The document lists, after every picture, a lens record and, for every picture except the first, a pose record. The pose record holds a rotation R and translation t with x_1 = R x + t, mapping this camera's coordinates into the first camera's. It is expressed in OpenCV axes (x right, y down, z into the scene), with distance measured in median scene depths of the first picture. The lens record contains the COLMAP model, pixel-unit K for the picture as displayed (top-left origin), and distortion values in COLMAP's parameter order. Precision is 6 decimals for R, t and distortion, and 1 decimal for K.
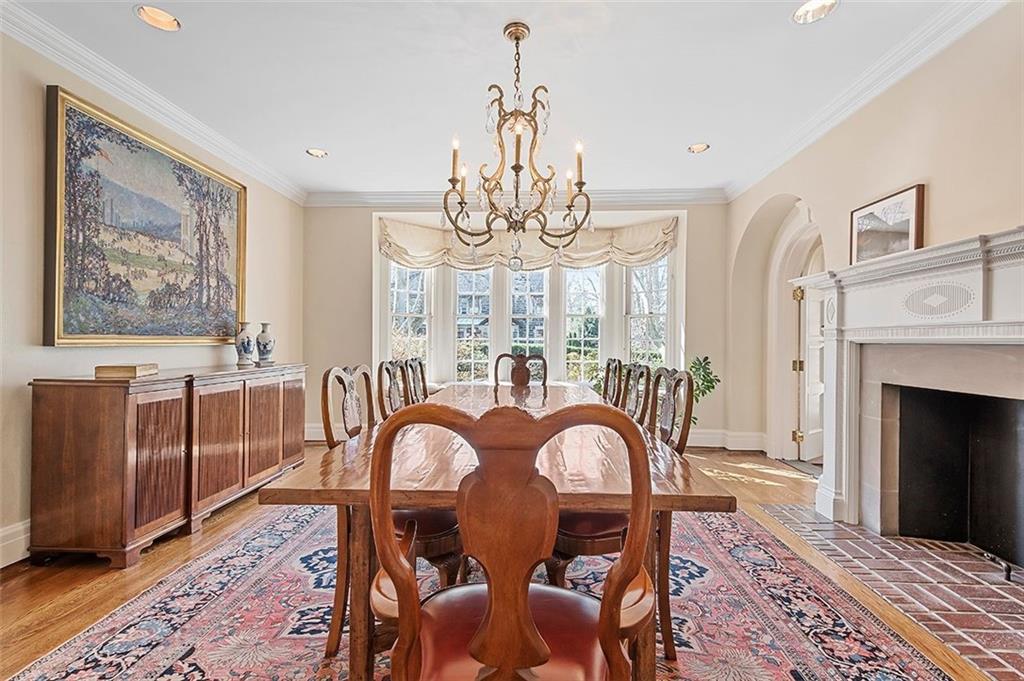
lens RADIAL K [[444.6, 0, 515.0], [0, 444.6, 340.5], [0, 0, 1]] dist [0.005465, 0.000240]
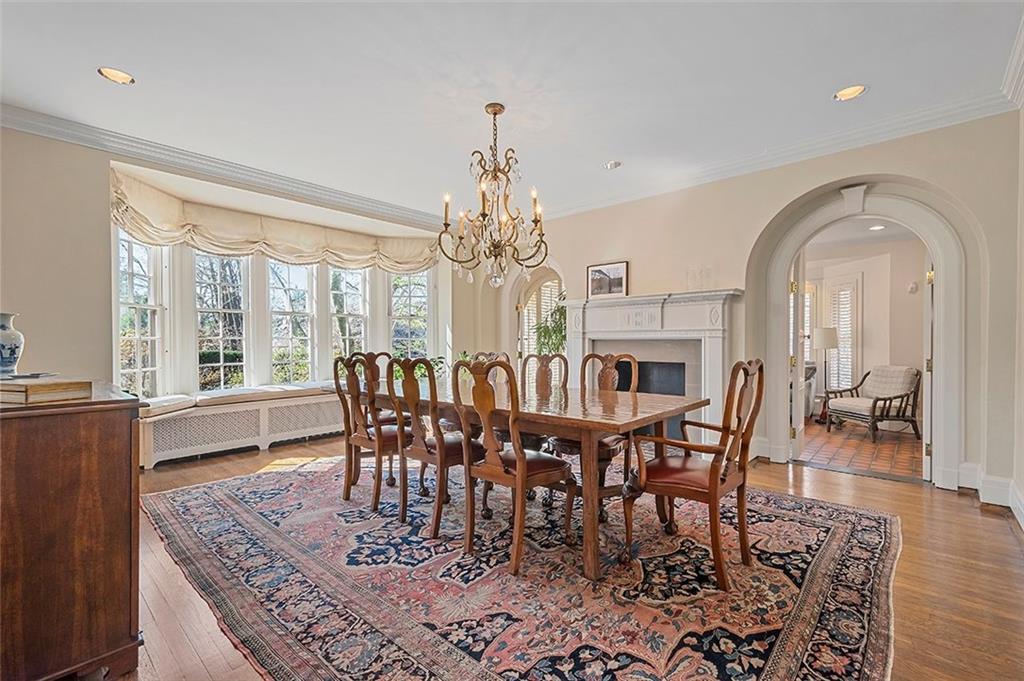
lens RADIAL K [[444.6, 0, 516.7], [0, 444.6, 341.7], [0, 0, 1]] dist [0.005465, 0.000240]
pose [[0.636703, -0.009167, 0.771055, -0.943086], [0.004352, 0.999956, 0.008294, -0.002027], [-0.771097, -0.001925, 0.636715, 0.095198]]
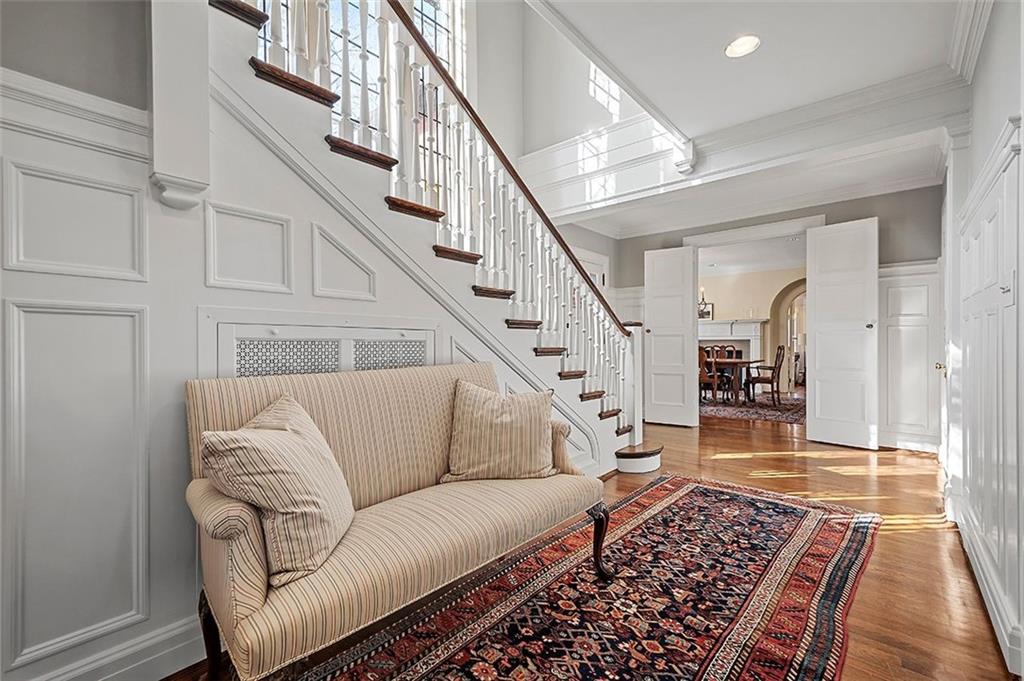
lens RADIAL K [[444.6, 0, 510.6], [0, 444.6, 342.4], [0, 0, 1]] dist [0.005465, 0.000240]
pose [[0.630740, -0.006484, 0.775967, -3.822403], [0.004688, 0.999979, 0.004544, 0.003882], [-0.775980, 0.000772, 0.630757, -0.236630]]
